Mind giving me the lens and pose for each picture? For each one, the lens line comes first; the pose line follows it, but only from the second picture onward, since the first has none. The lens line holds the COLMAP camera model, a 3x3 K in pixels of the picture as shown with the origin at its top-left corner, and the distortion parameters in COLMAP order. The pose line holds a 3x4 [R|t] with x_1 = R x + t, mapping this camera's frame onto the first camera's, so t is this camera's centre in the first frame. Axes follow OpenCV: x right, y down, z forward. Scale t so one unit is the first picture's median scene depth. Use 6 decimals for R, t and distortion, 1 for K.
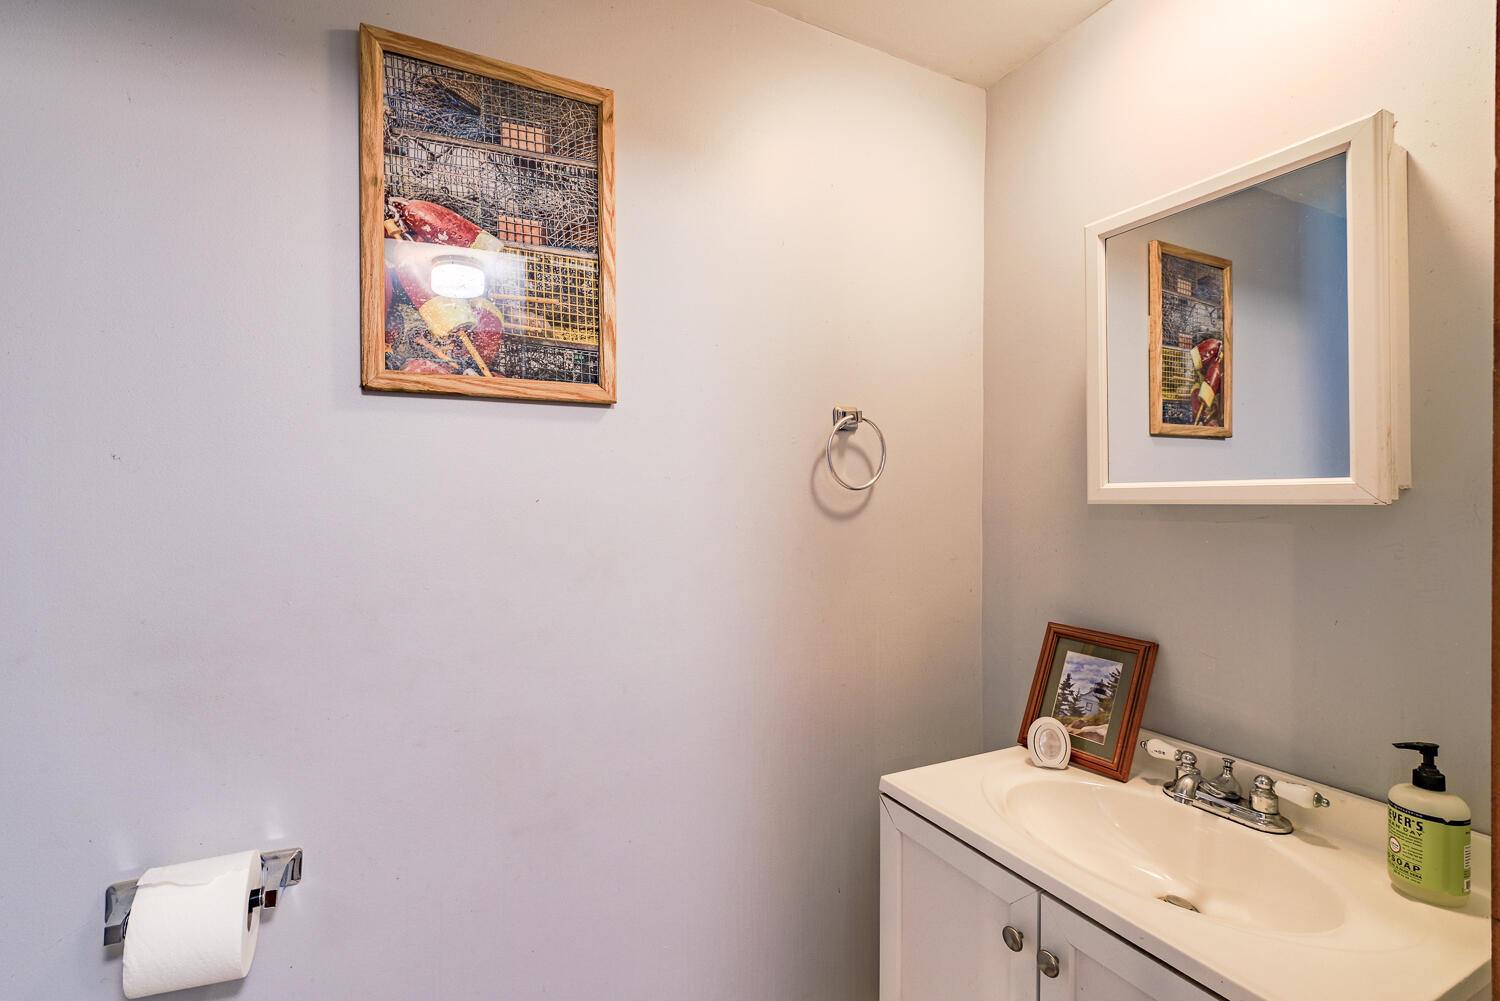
lens RADIAL K [[632.8, 0, 739.0], [0, 632.8, 499.6], [0, 0, 1]] dist [0.001517, 0.000555]
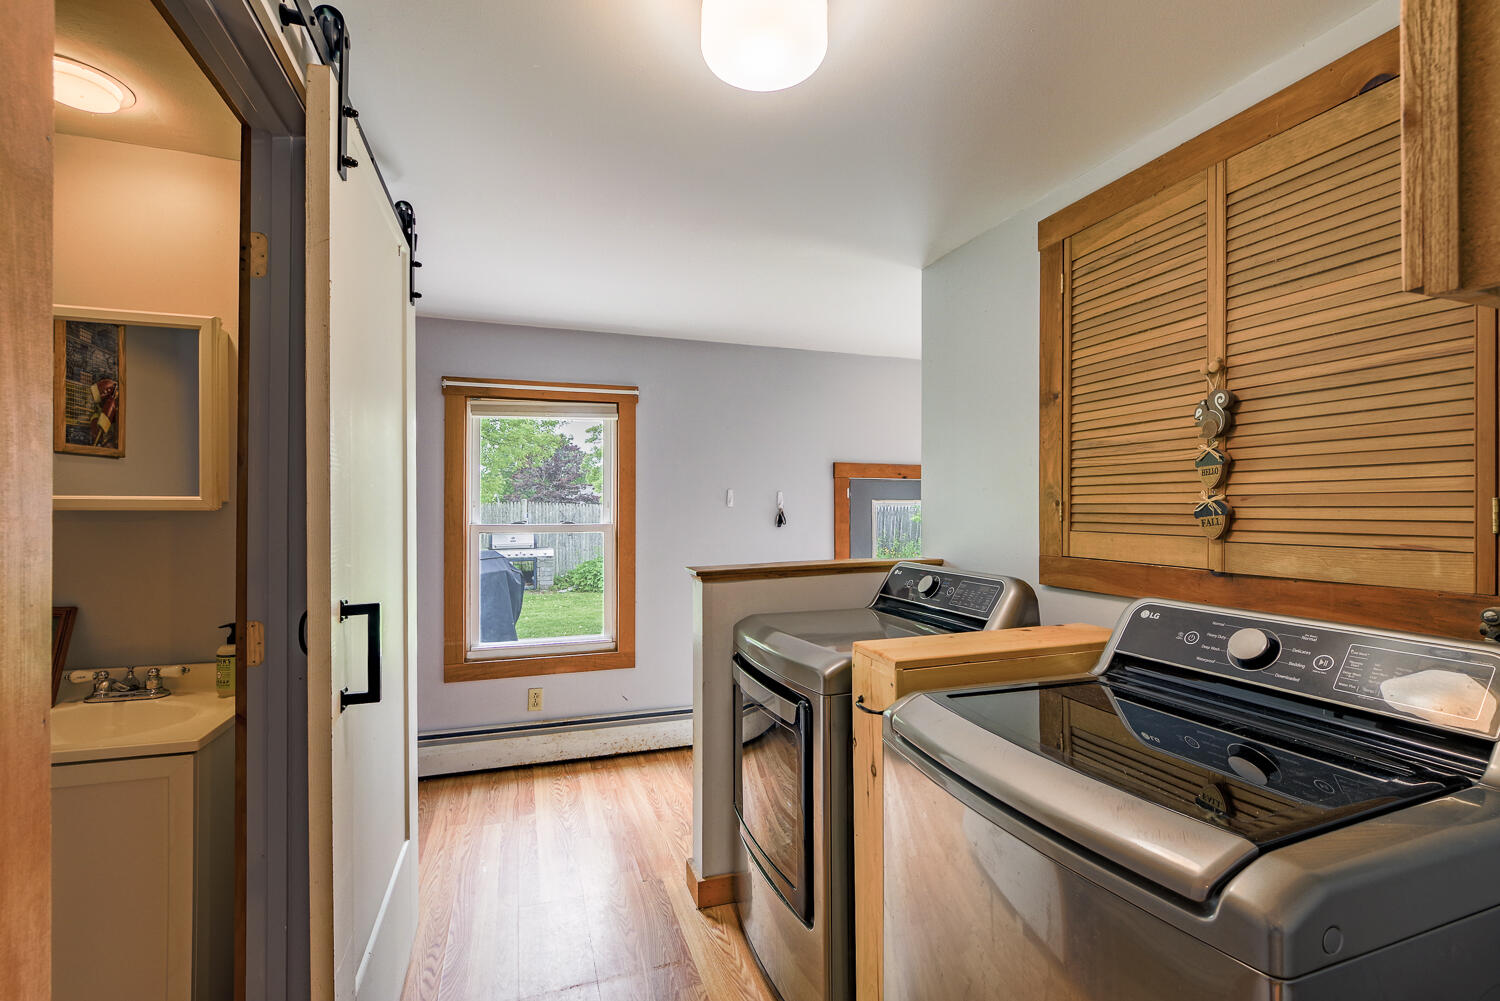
lens RADIAL K [[662.2, 0, 761.3], [0, 662.2, 507.1], [0, 0, 1]] dist [-0.007570, -0.000161]
pose [[0.122273, -0.001580, 0.992495, -0.416434], [-0.006957, 0.999973, 0.002449, -0.009661], [-0.992472, -0.007204, 0.122259, -0.479345]]
